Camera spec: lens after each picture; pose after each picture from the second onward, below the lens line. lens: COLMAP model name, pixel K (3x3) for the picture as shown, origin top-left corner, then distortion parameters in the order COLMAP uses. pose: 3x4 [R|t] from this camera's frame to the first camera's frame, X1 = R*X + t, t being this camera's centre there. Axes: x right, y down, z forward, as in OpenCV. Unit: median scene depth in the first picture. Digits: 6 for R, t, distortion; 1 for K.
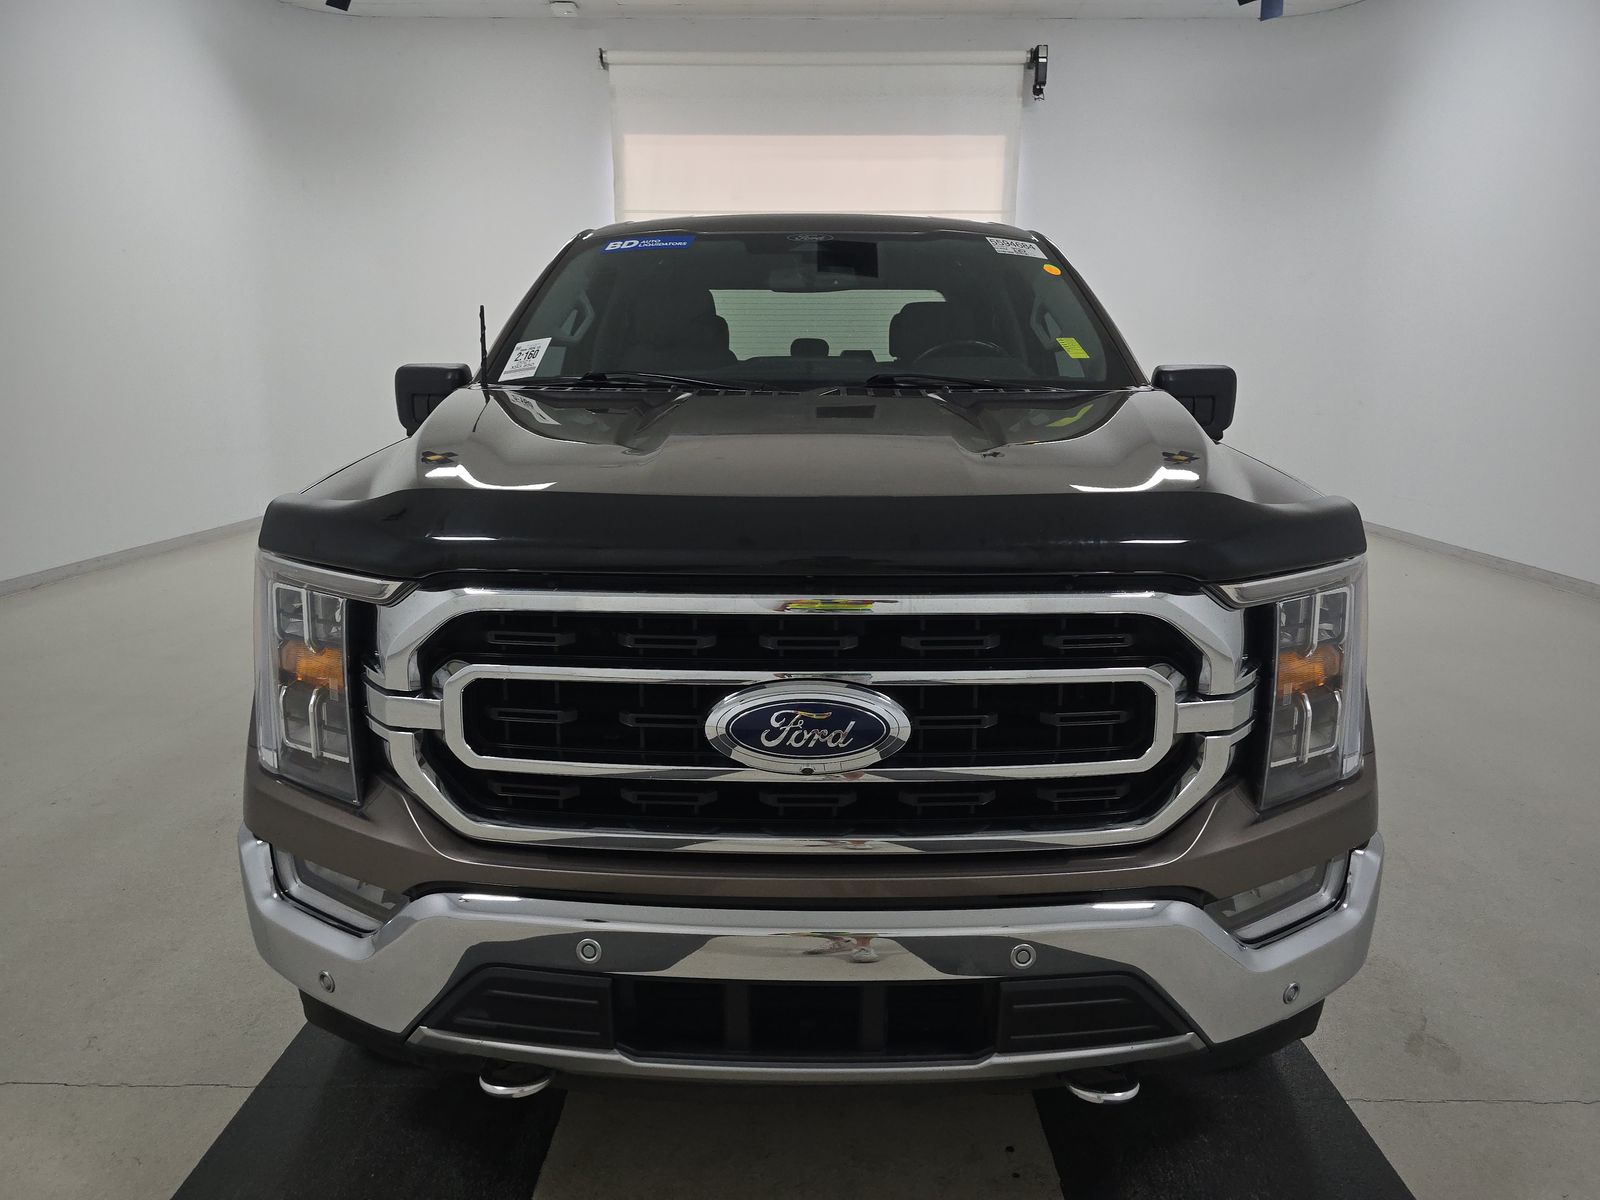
lens RADIAL K [[1085.0, 0, 809.2], [0, 1085.0, 597.7], [0, 0, 1]] dist [0.053071, -0.007449]
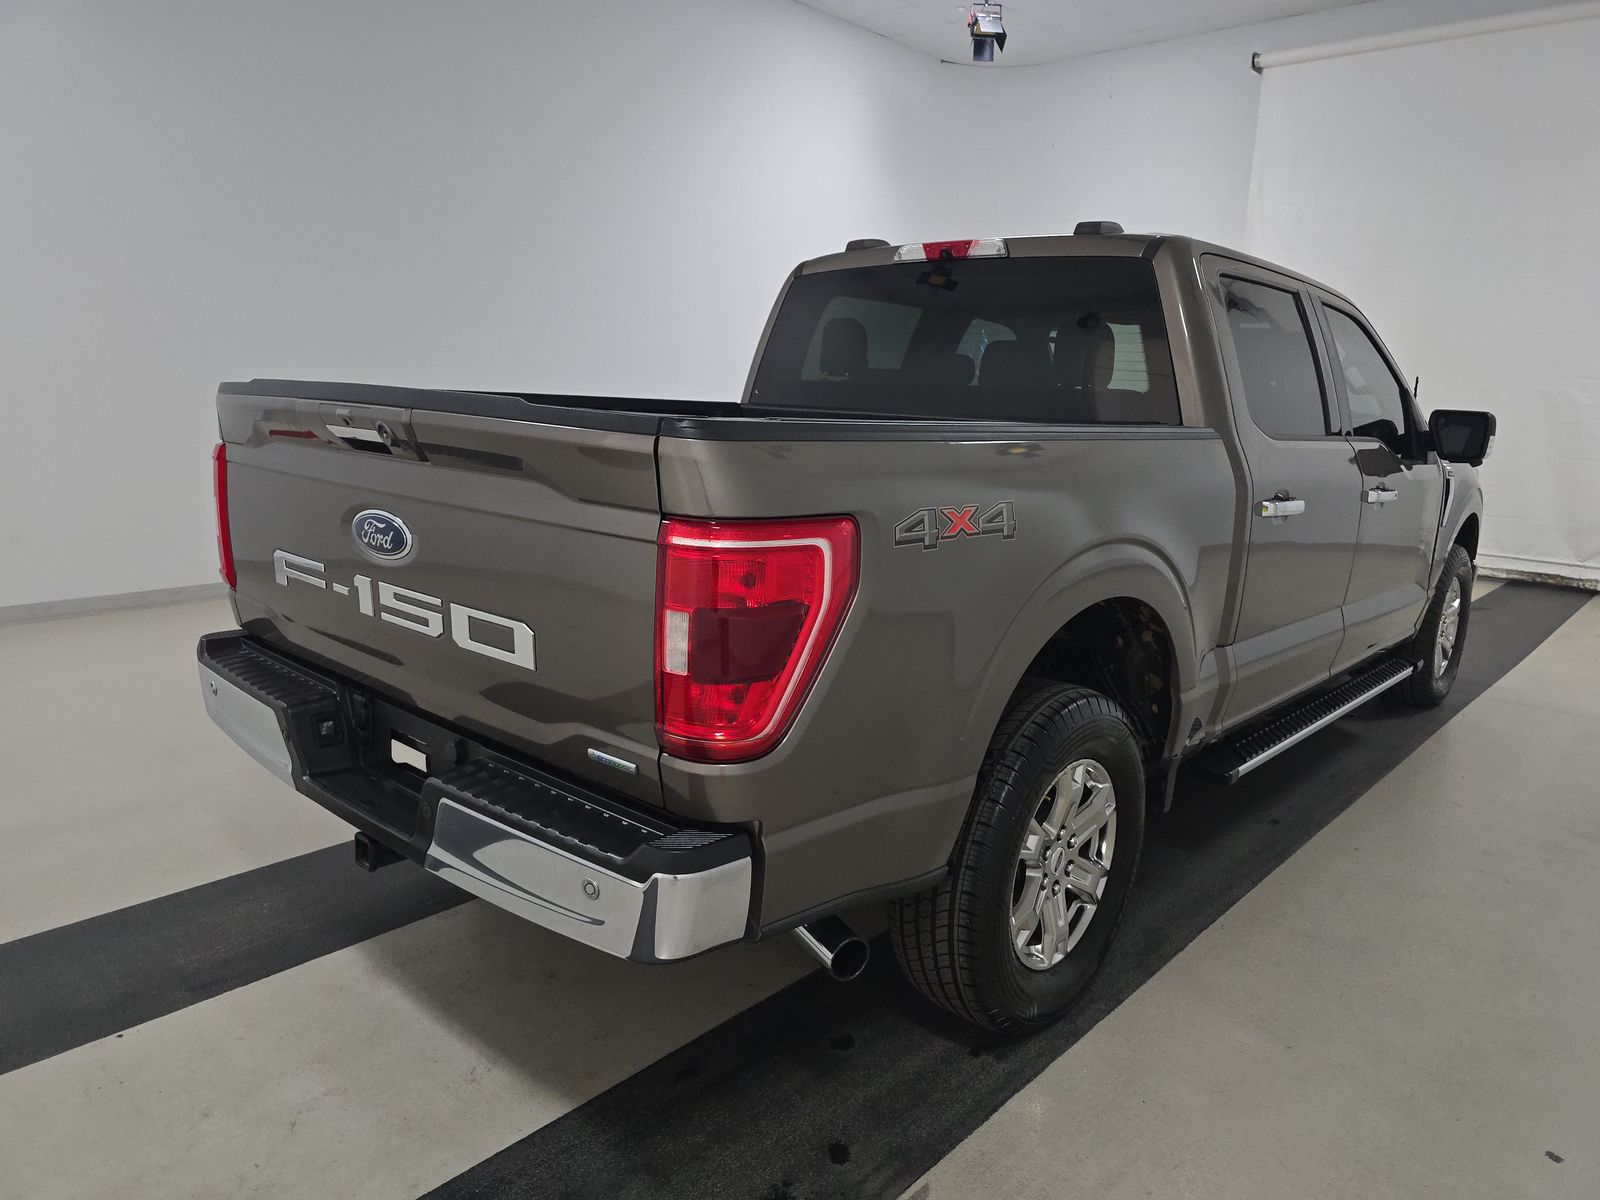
lens RADIAL K [[1085.0, 0, 806.0], [0, 1085.0, 597.0], [0, 0, 1]] dist [0.053071, -0.007449]
pose [[0.746251, 0.152065, -0.648063, 1.437175], [-0.168715, 0.984976, 0.036842, 0.050179], [0.643928, 0.081845, 0.760695, 0.224064]]
